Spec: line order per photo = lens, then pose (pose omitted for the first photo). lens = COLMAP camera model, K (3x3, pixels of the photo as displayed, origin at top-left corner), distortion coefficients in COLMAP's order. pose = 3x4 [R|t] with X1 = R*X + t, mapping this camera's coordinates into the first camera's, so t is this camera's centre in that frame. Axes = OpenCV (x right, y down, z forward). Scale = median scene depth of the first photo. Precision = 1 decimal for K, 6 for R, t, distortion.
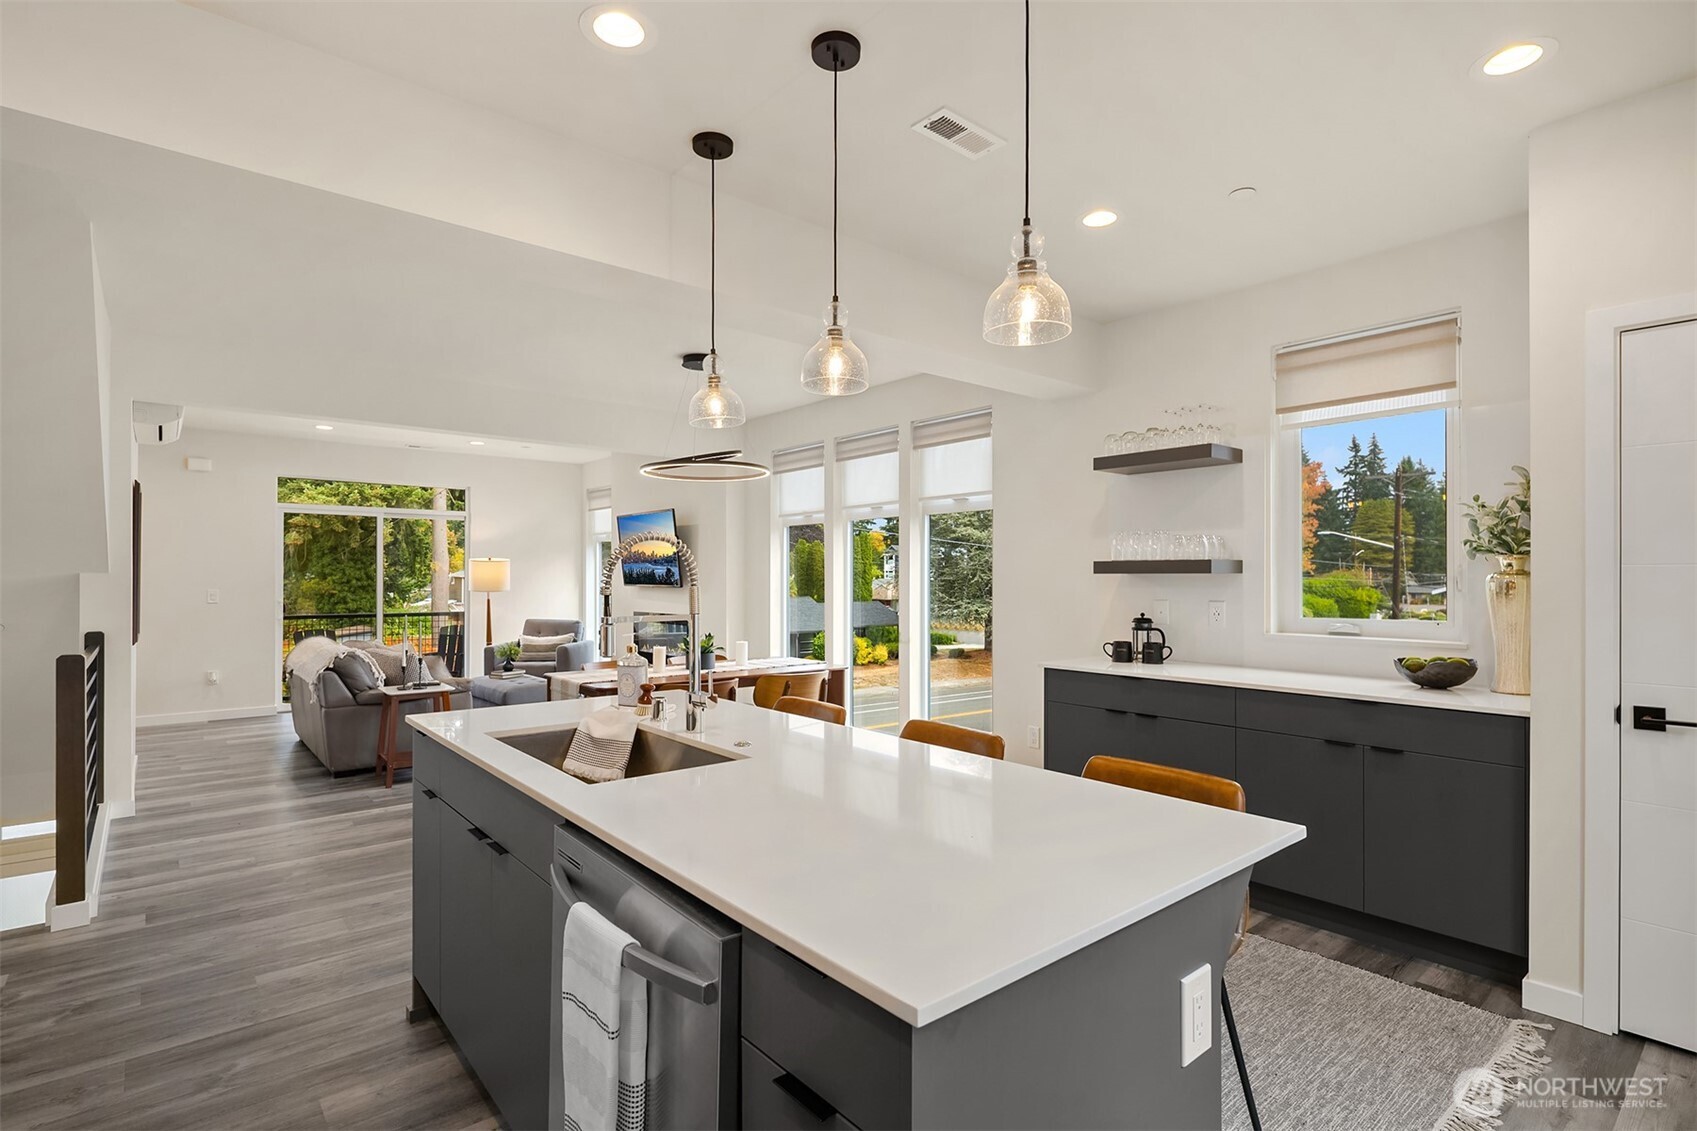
lens RADIAL K [[824.1, 0, 854.4], [0, 824.1, 576.8], [0, 0, 1]] dist [-0.000202, -0.000063]
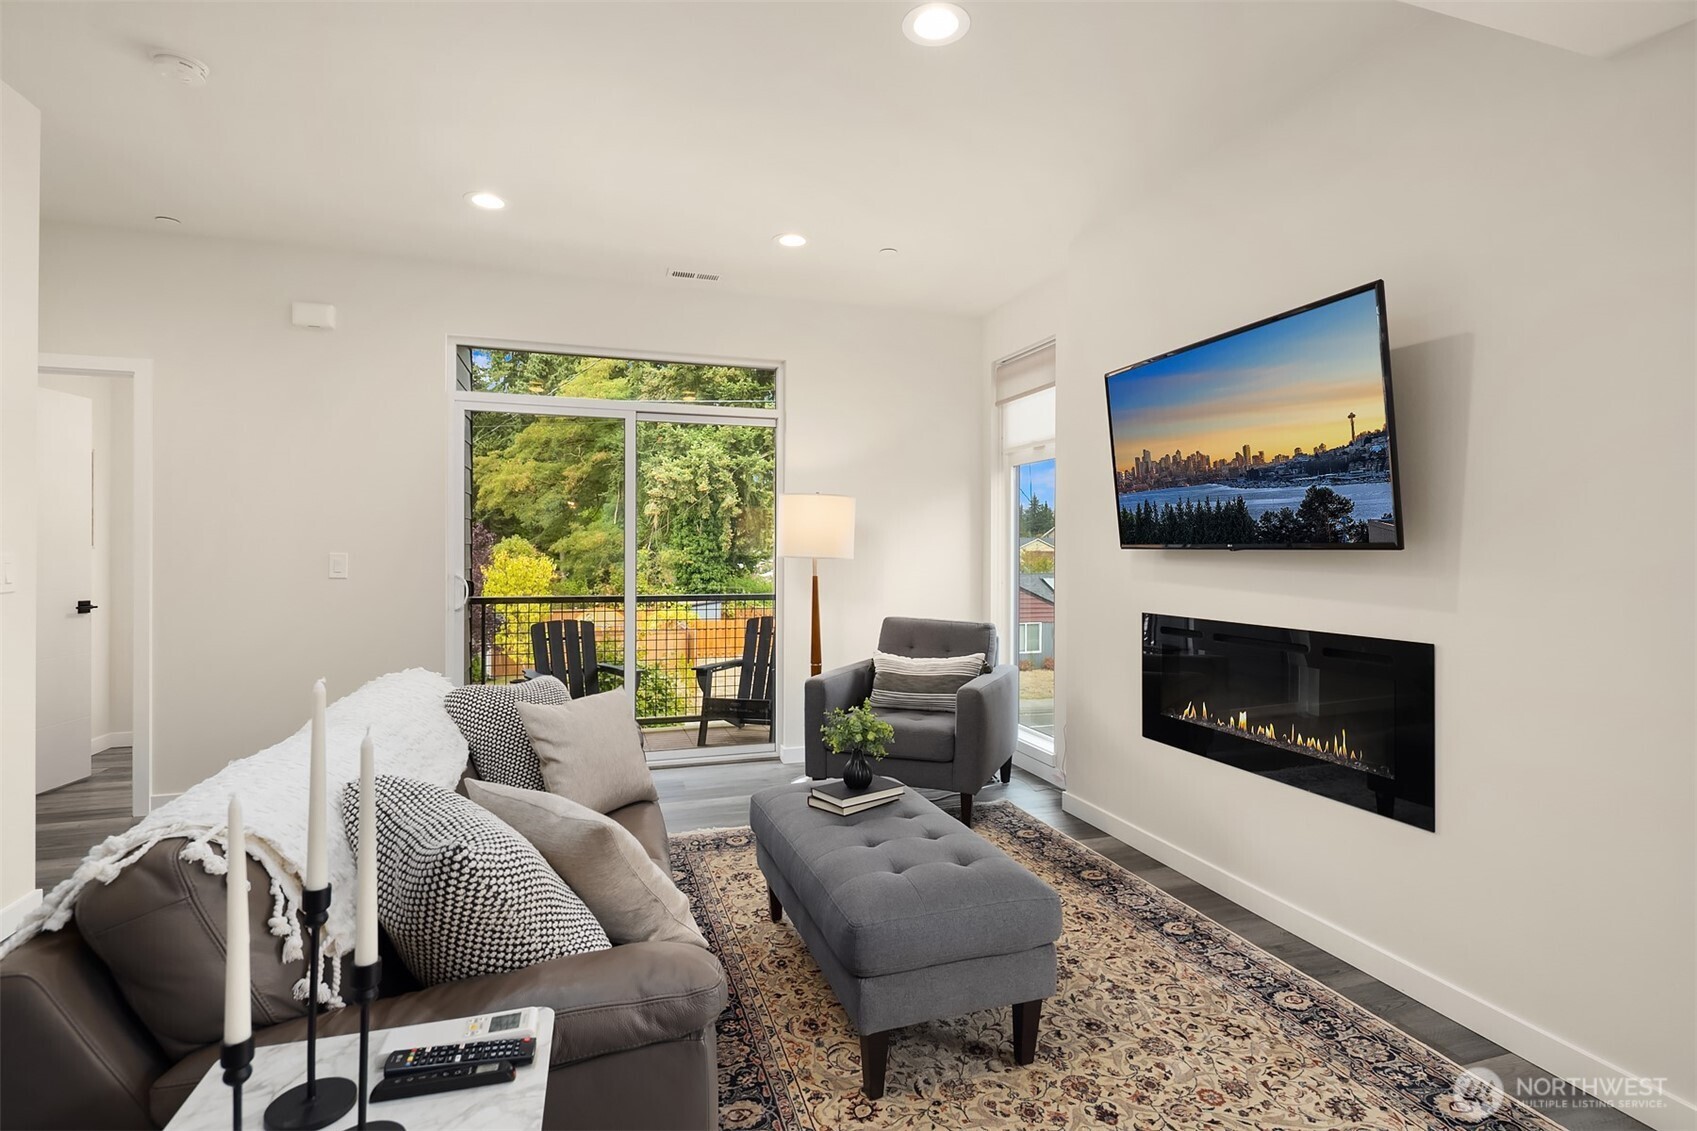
lens RADIAL K [[824.9, 0, 853.0], [0, 824.9, 552.8], [0, 0, 1]] dist [0.001758, -0.000850]
pose [[0.926150, 0.003412, -0.377139, -0.235618], [-0.002356, 0.999992, 0.003261, 0.011241], [0.377147, -0.002132, 0.926151, 0.548317]]
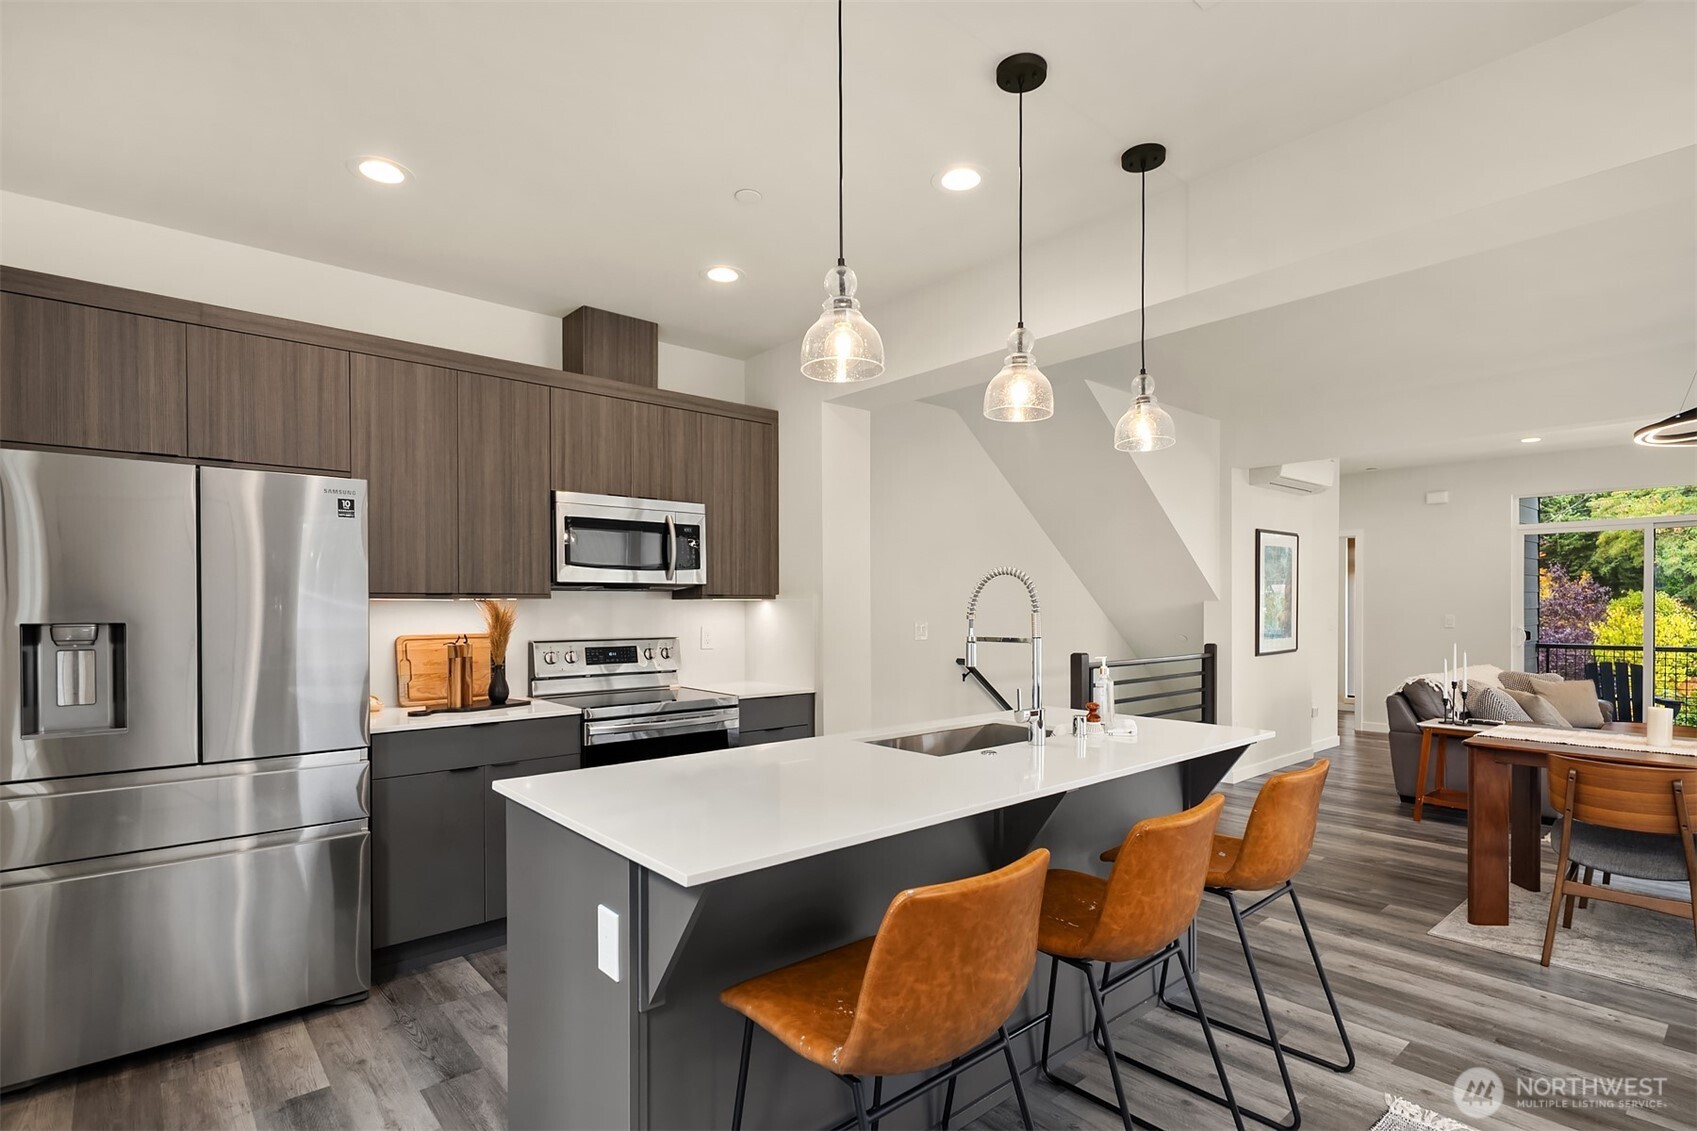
lens RADIAL K [[830.9, 0, 825.1], [0, 830.9, 613.6], [0, 0, 1]] dist [-0.003074, -0.001125]
pose [[-0.001346, 0.009875, -0.999950, 0.246903], [0.004620, 0.999941, 0.009869, -0.000826], [0.999988, -0.004606, -0.001392, 0.173742]]
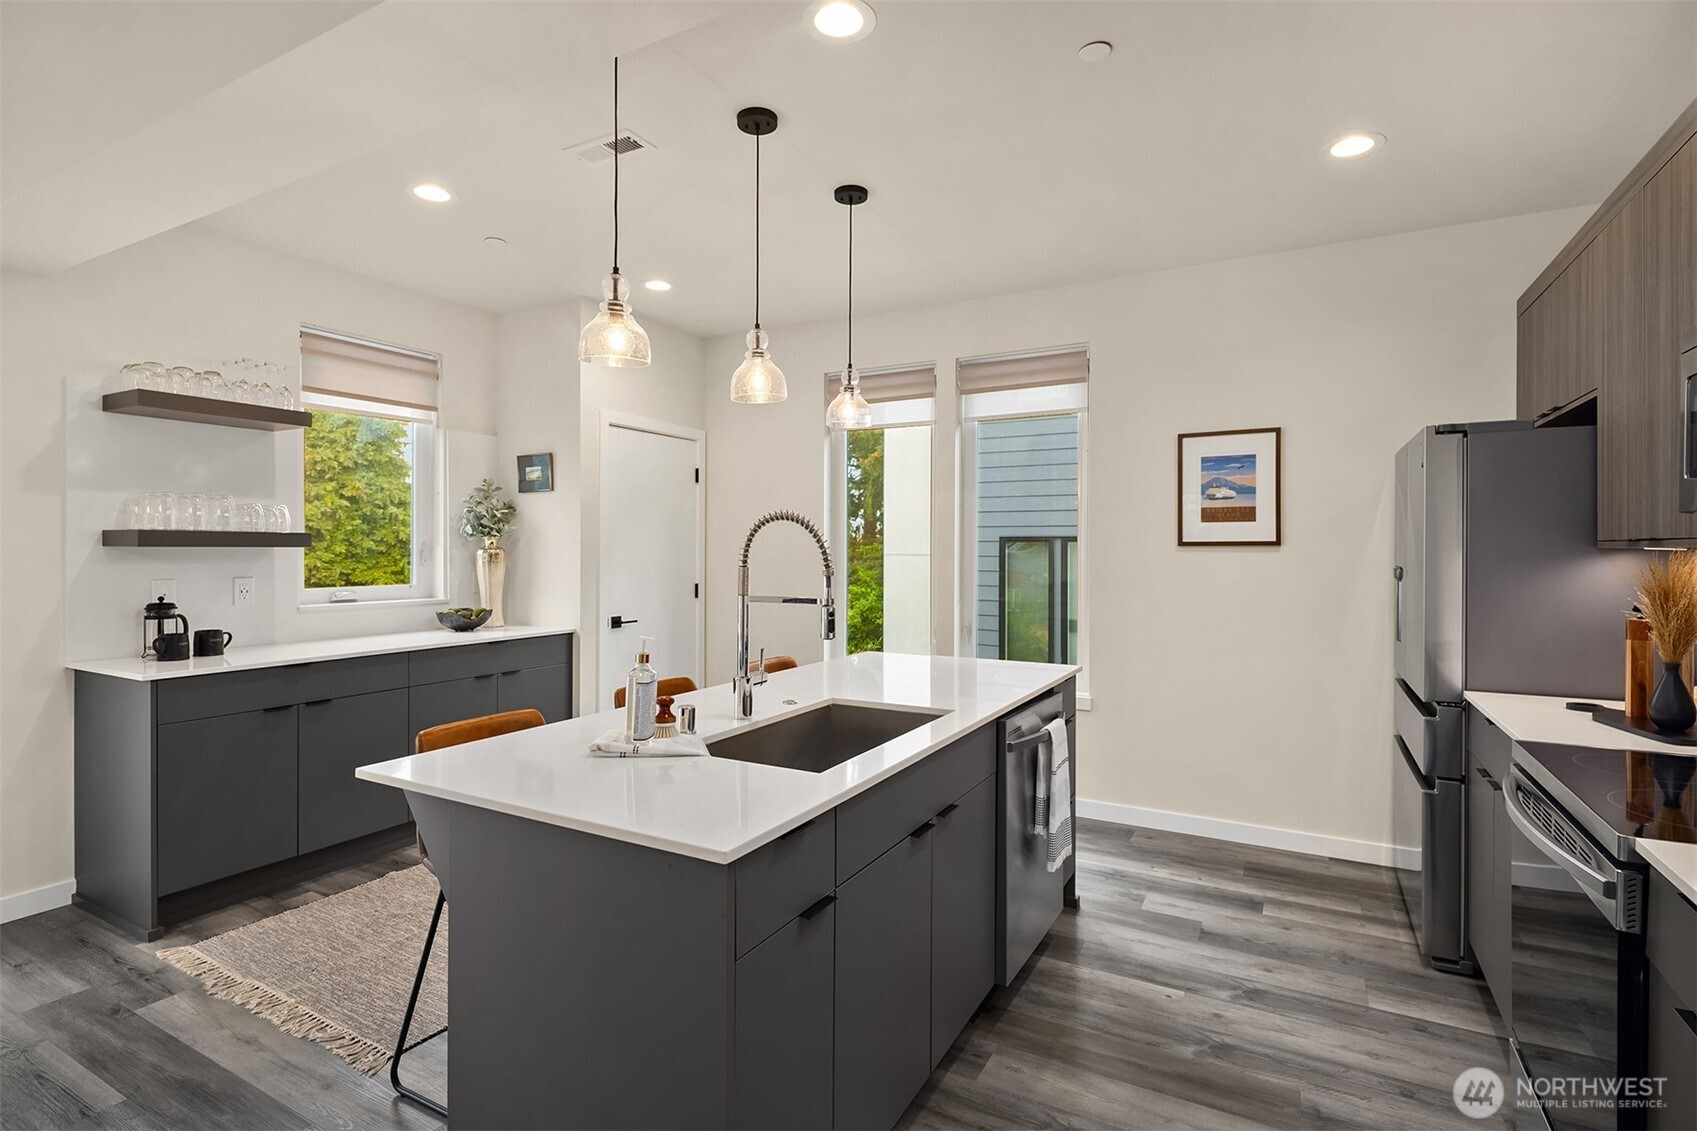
lens RADIAL K [[819.1, 0, 854.3], [0, 819.1, 553.4], [0, 0, 1]] dist [0.002804, -0.000476]
pose [[-0.365201, -0.007928, 0.930895, -0.286368], [-0.006856, 0.999960, 0.005826, -0.003055], [-0.930904, -0.004255, -0.365240, 0.308239]]
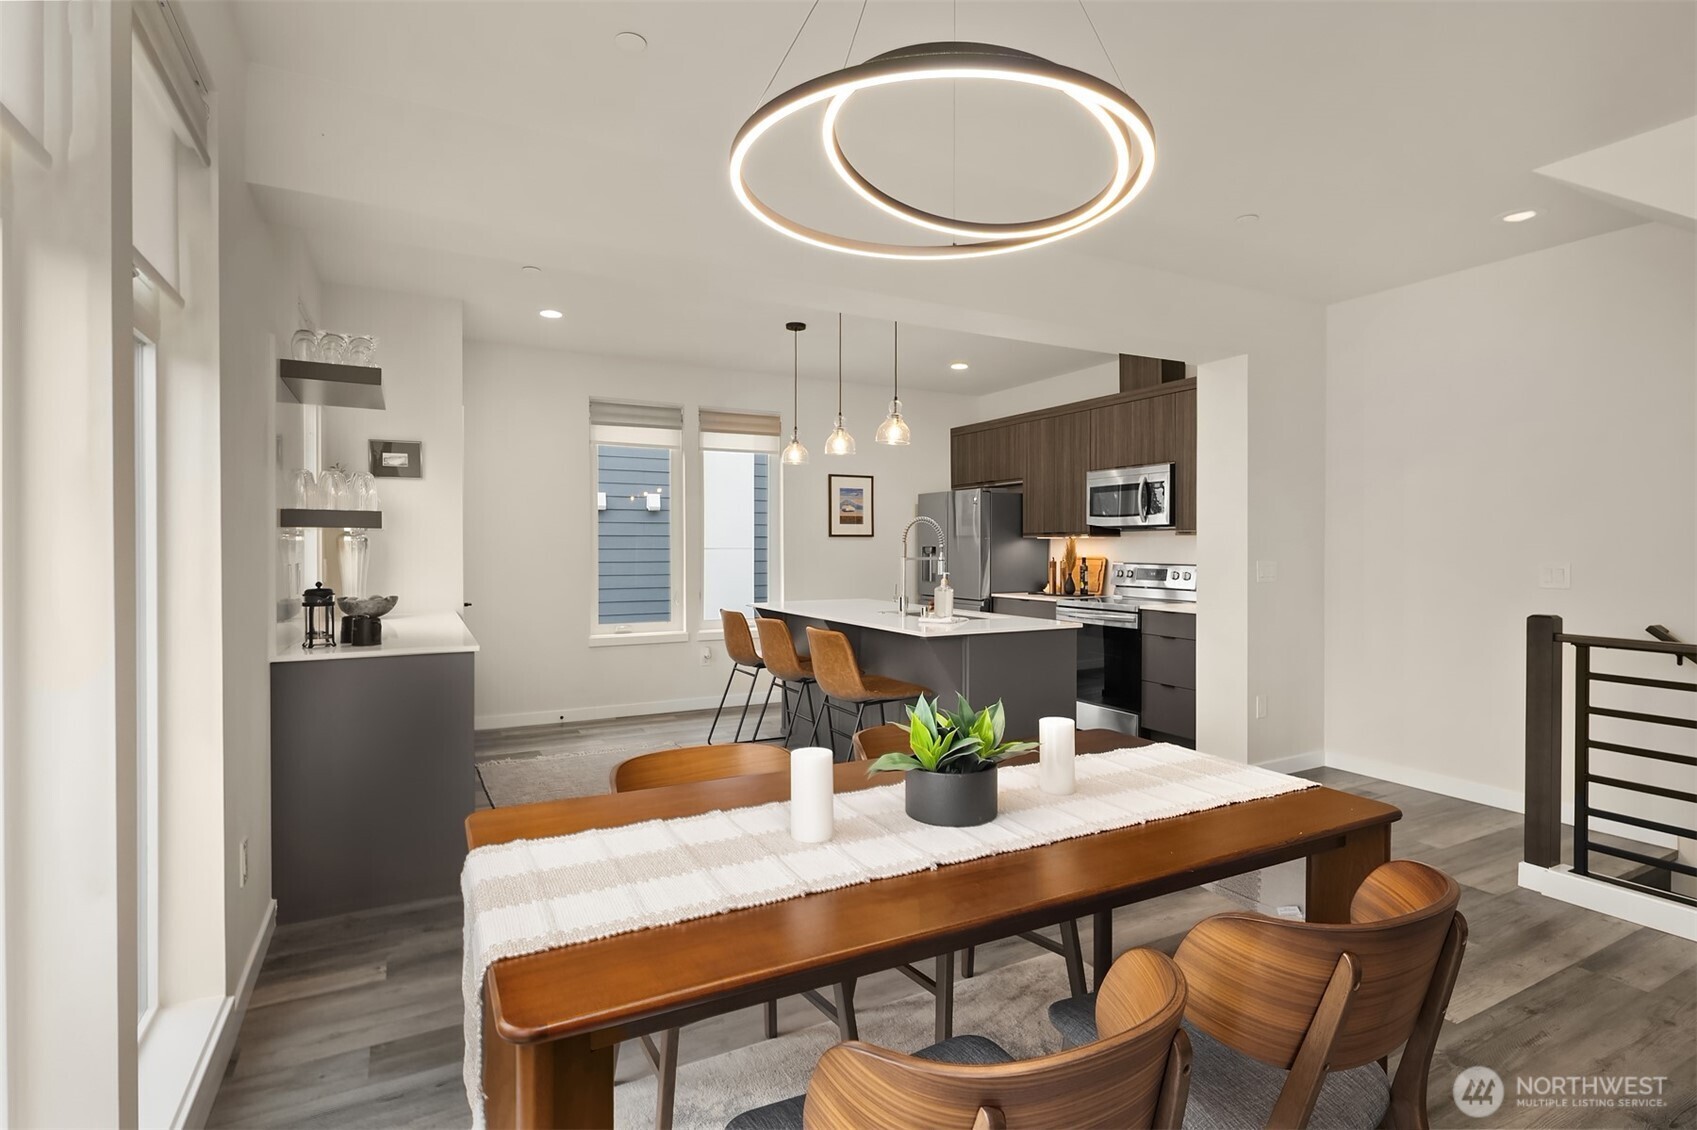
lens RADIAL K [[819.1, 0, 854.3], [0, 819.1, 552.9], [0, 0, 1]] dist [0.002804, -0.000476]
pose [[-0.978448, -0.003421, 0.206464, -0.120167], [-0.002589, 0.999987, 0.004297, 0.006483], [-0.206476, 0.003670, -0.978445, 0.760606]]
